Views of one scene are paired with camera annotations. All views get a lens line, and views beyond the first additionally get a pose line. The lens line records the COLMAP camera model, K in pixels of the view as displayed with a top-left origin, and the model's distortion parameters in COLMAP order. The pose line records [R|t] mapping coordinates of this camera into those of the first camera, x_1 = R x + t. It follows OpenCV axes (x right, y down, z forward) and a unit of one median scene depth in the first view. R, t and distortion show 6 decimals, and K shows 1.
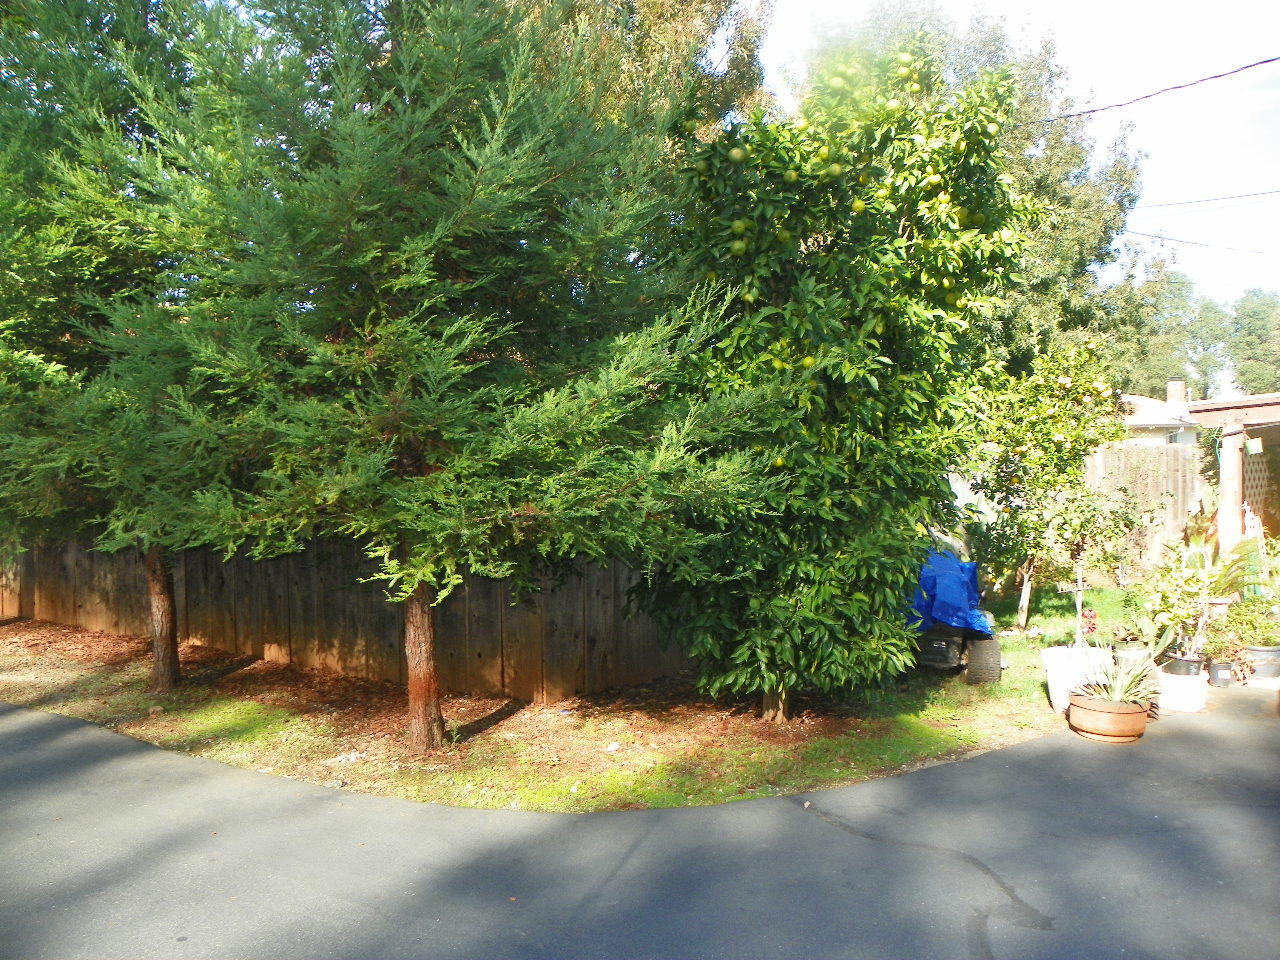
lens RADIAL K [[994.1, 0, 639.8], [0, 994.1, 477.1], [0, 0, 1]] dist [-0.125094, 0.077164]
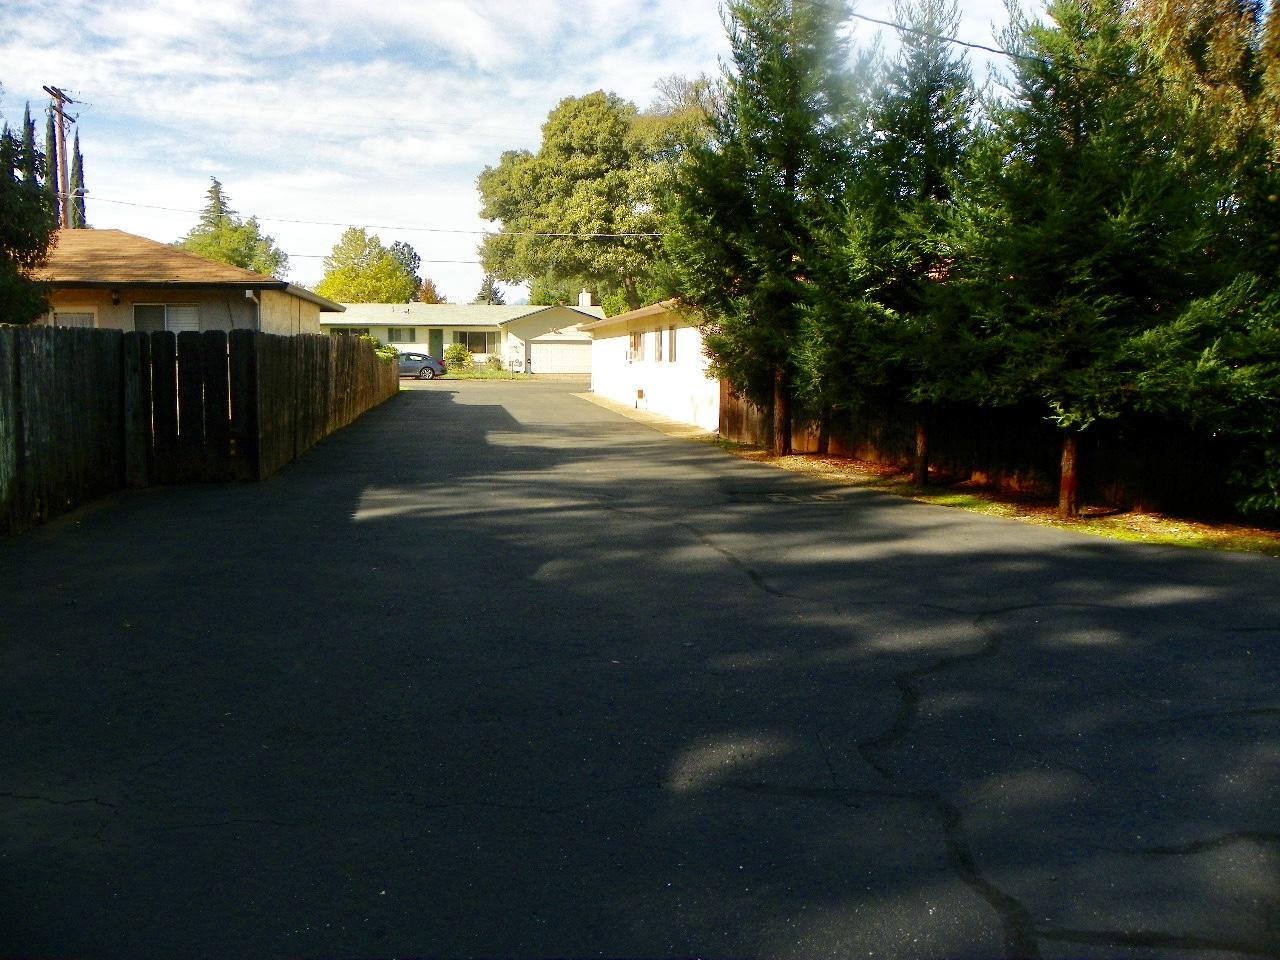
lens RADIAL K [[994.1, 0, 638.6], [0, 994.1, 477.6], [0, 0, 1]] dist [-0.125094, 0.077164]
pose [[0.803165, 0.095391, -0.588070, 0.266129], [-0.044797, 0.993973, 0.100051, 0.062718], [0.594070, -0.054013, 0.802598, -1.234443]]
